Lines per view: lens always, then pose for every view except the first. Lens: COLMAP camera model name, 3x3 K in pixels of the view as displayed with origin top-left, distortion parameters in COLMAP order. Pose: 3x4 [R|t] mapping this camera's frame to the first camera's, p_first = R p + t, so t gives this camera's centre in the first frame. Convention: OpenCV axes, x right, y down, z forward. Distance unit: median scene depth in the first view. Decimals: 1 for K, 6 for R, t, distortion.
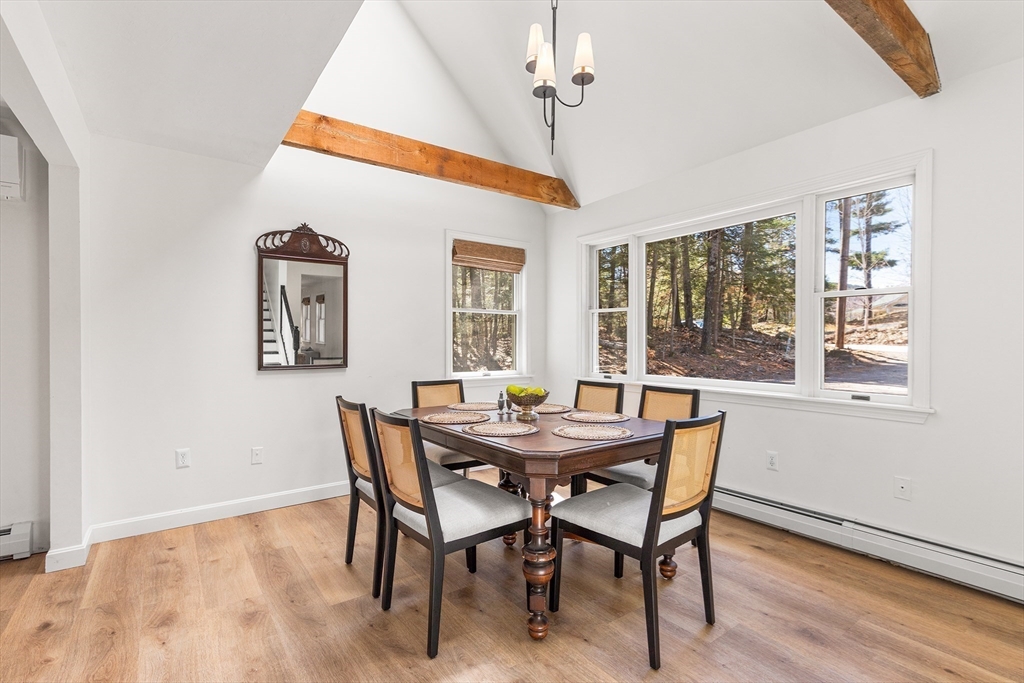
lens RADIAL K [[474.8, 0, 511.9], [0, 474.8, 336.9], [0, 0, 1]] dist [0.001715, 0.000268]
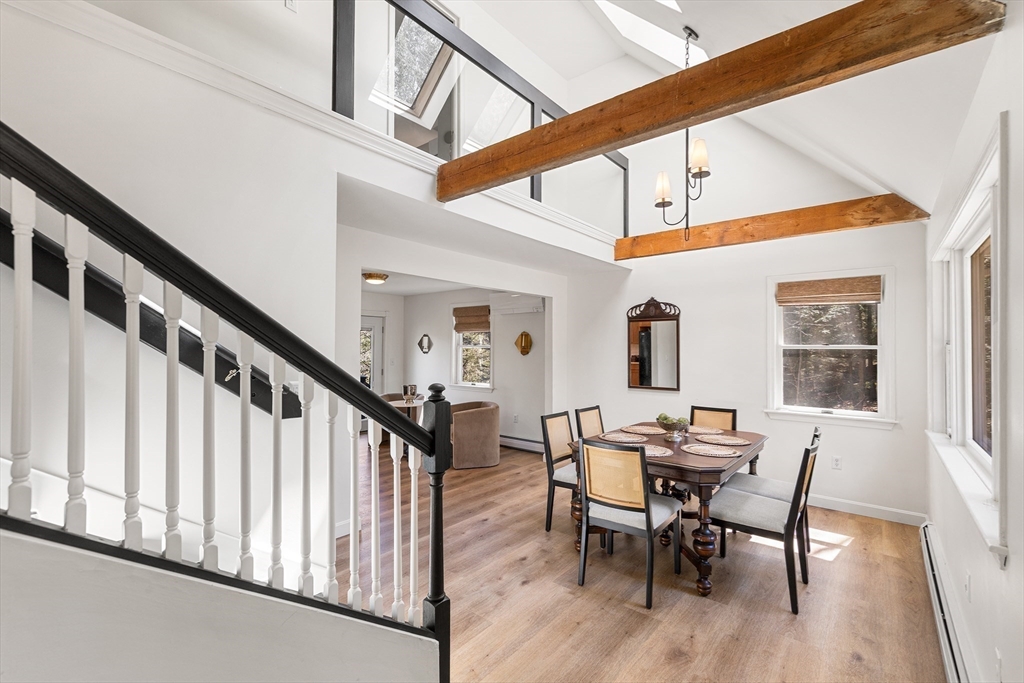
lens RADIAL K [[444.2, 0, 512.2], [0, 444.2, 346.4], [0, 0, 1]] dist [-0.001892, -0.000220]
pose [[0.242523, -0.006191, -0.970126, 0.871638], [0.003101, 0.999979, -0.005607, -0.068099], [0.970141, -0.001648, 0.242537, 0.189005]]
